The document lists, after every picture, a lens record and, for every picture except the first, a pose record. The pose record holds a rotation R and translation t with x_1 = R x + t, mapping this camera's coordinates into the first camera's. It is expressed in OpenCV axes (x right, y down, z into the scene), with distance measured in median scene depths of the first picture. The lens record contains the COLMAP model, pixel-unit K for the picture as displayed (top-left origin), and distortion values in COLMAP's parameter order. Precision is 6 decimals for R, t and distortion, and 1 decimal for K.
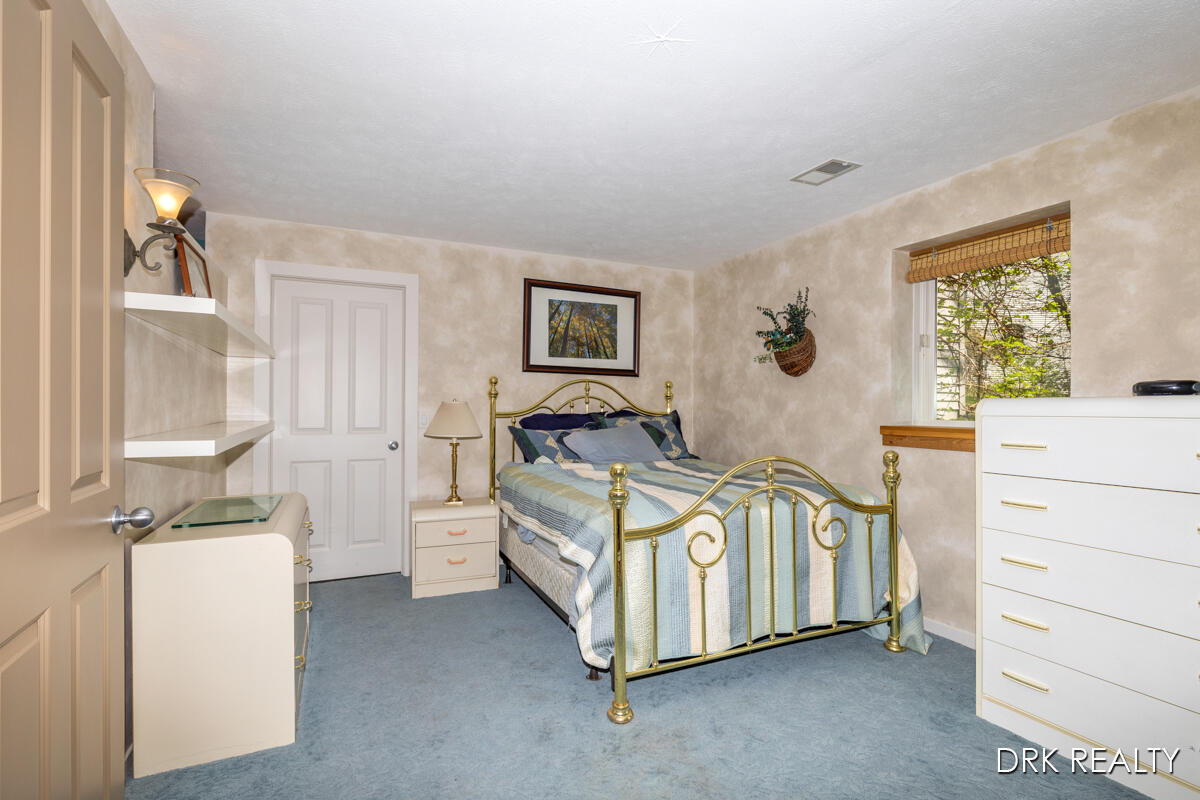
lens RADIAL K [[570.7, 0, 598.4], [0, 570.7, 398.4], [0, 0, 1]] dist [0.001813, 0.000789]
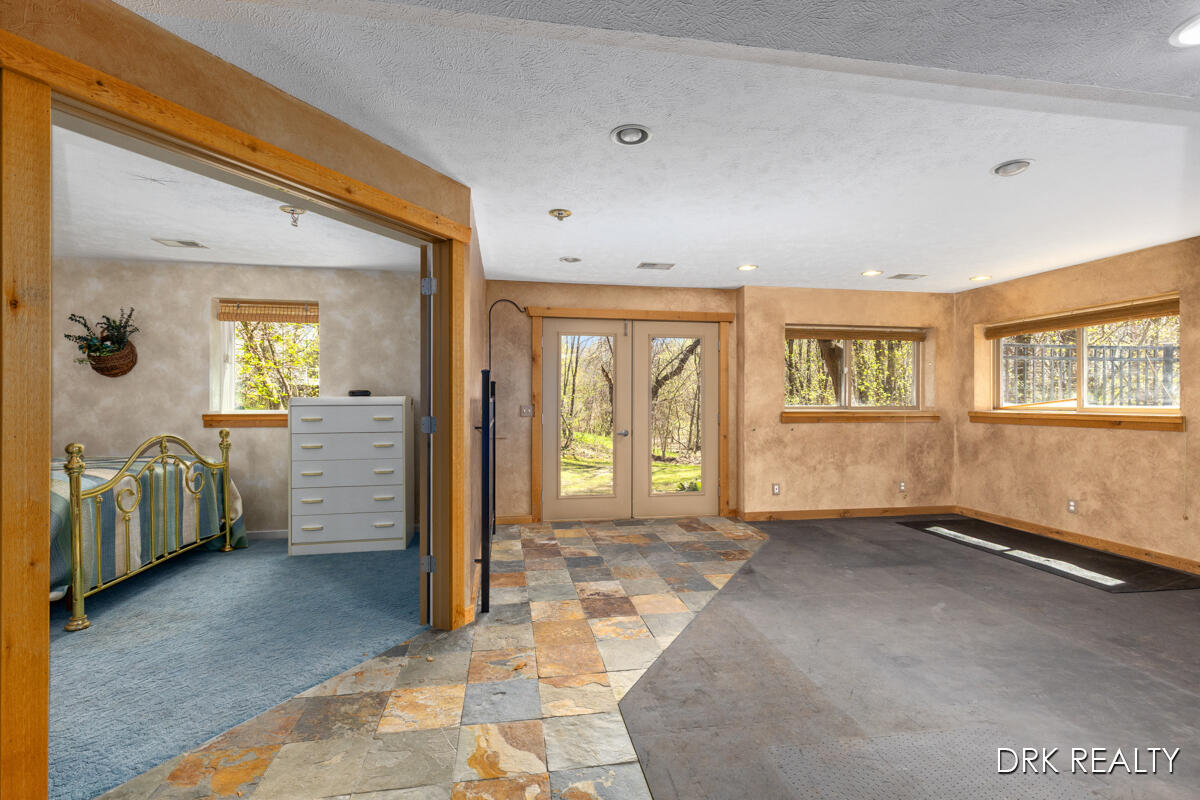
lens RADIAL K [[546.6, 0, 595.9], [0, 546.6, 400.9], [0, 0, 1]] dist [0.006477, -0.001367]
pose [[0.257335, -0.000485, 0.966322, -0.492342], [-0.010060, 0.999944, 0.003181, -0.001920], [-0.966270, -0.010540, 0.257316, -0.281289]]
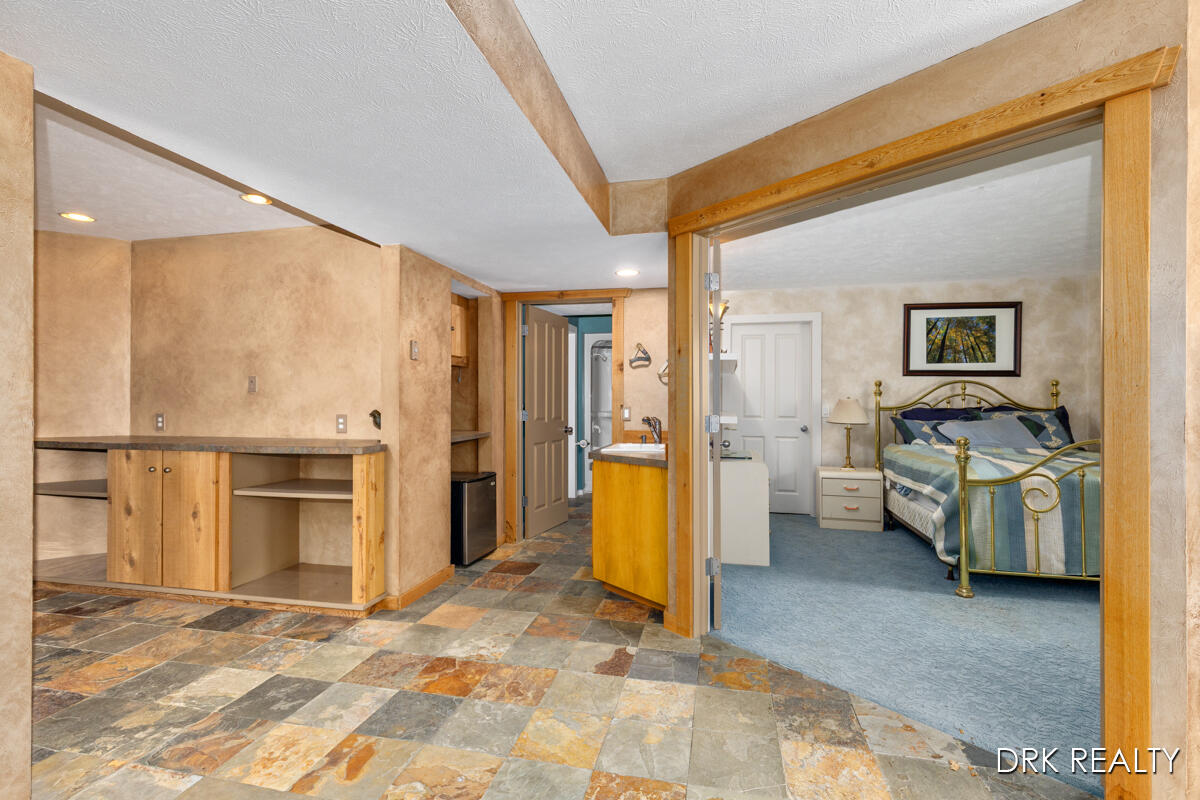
lens RADIAL K [[546.6, 0, 601.0], [0, 546.6, 398.3], [0, 0, 1]] dist [0.006477, -0.001367]
pose [[0.788399, -0.004381, -0.615148, 0.098368], [0.005825, 0.999983, 0.000343, 0.000466], [0.615136, -0.003854, 0.788411, -0.439173]]
